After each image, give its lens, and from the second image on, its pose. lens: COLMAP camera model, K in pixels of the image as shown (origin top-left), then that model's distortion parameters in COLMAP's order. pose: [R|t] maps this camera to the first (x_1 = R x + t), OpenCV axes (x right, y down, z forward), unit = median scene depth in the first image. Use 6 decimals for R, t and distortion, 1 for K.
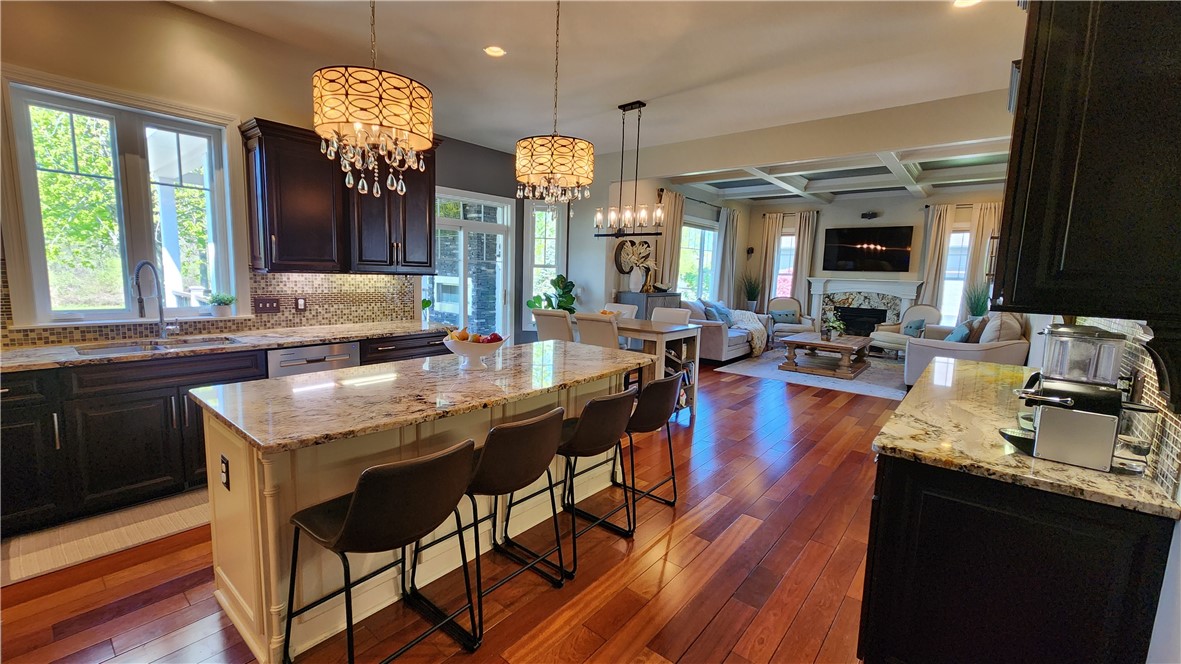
lens RADIAL K [[481.6, 0, 580.0], [0, 481.6, 328.6], [0, 0, 1]] dist [0.002057, -0.000381]
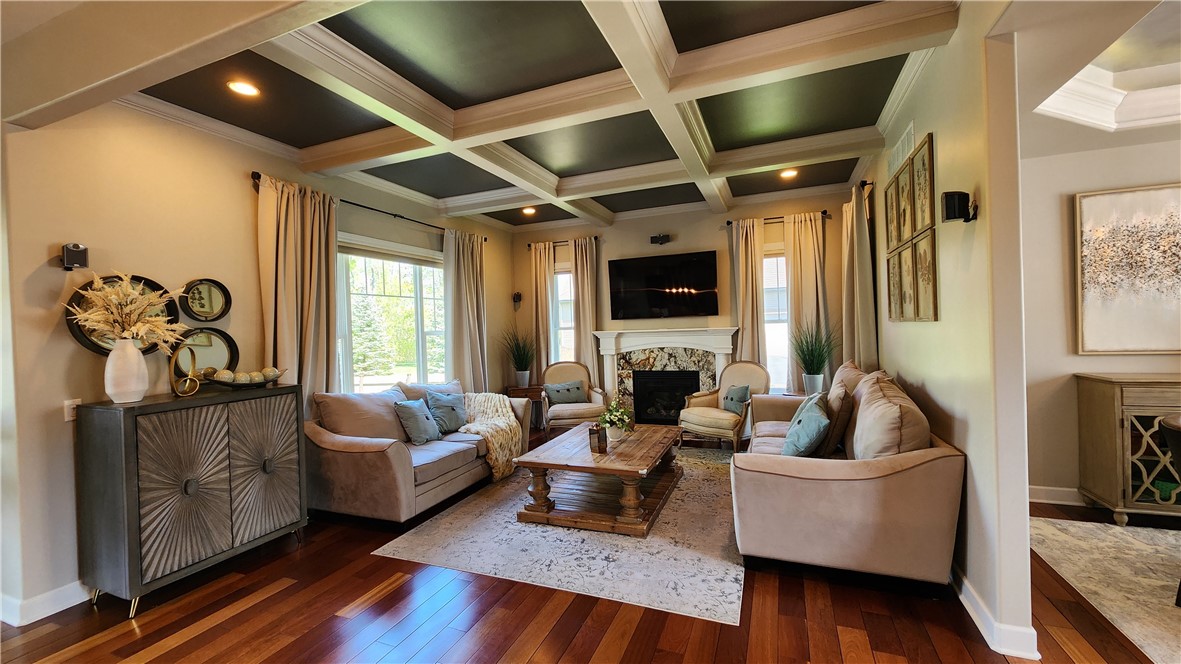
lens RADIAL K [[481.6, 0, 581.6], [0, 481.6, 327.9], [0, 0, 1]] dist [0.002057, -0.000381]
pose [[0.950121, -0.061689, 0.305719, 0.268205], [0.098325, 0.989502, -0.105913, -0.043690], [-0.295976, 0.130690, 0.946213, 0.386071]]
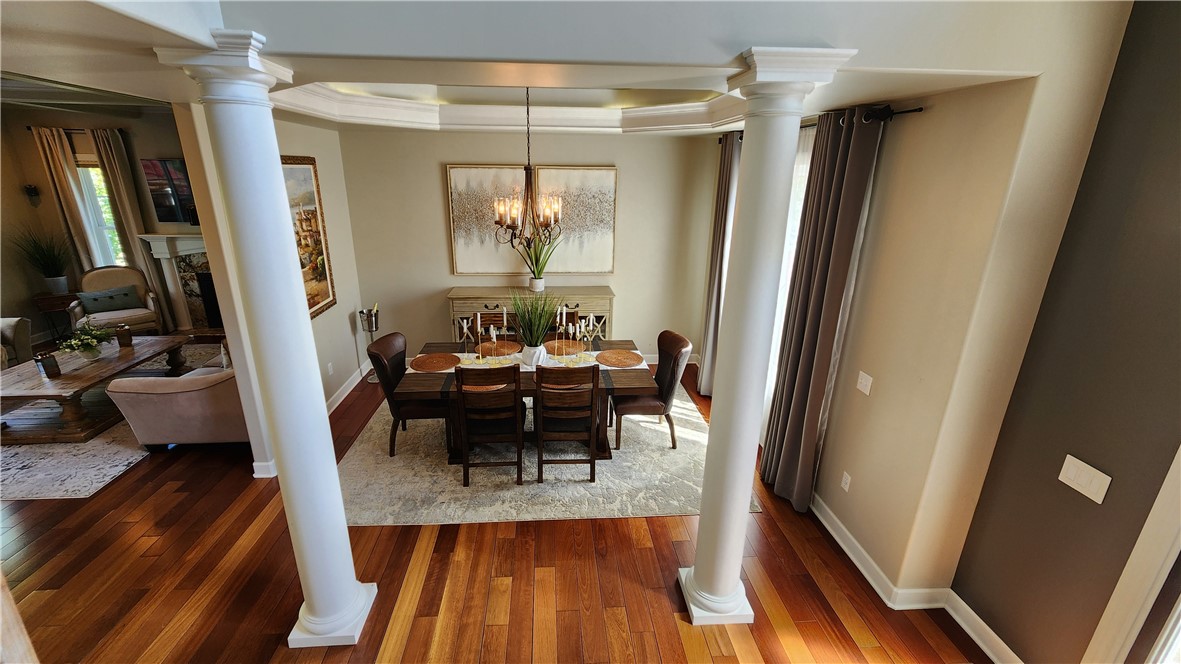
lens RADIAL K [[481.6, 0, 589.0], [0, 481.6, 329.5], [0, 0, 1]] dist [0.002057, -0.000381]
pose [[0.708295, -0.239780, 0.663946, 0.475847], [0.096225, 0.964560, 0.245691, -0.090544], [-0.699328, -0.110133, 0.706266, 0.089256]]
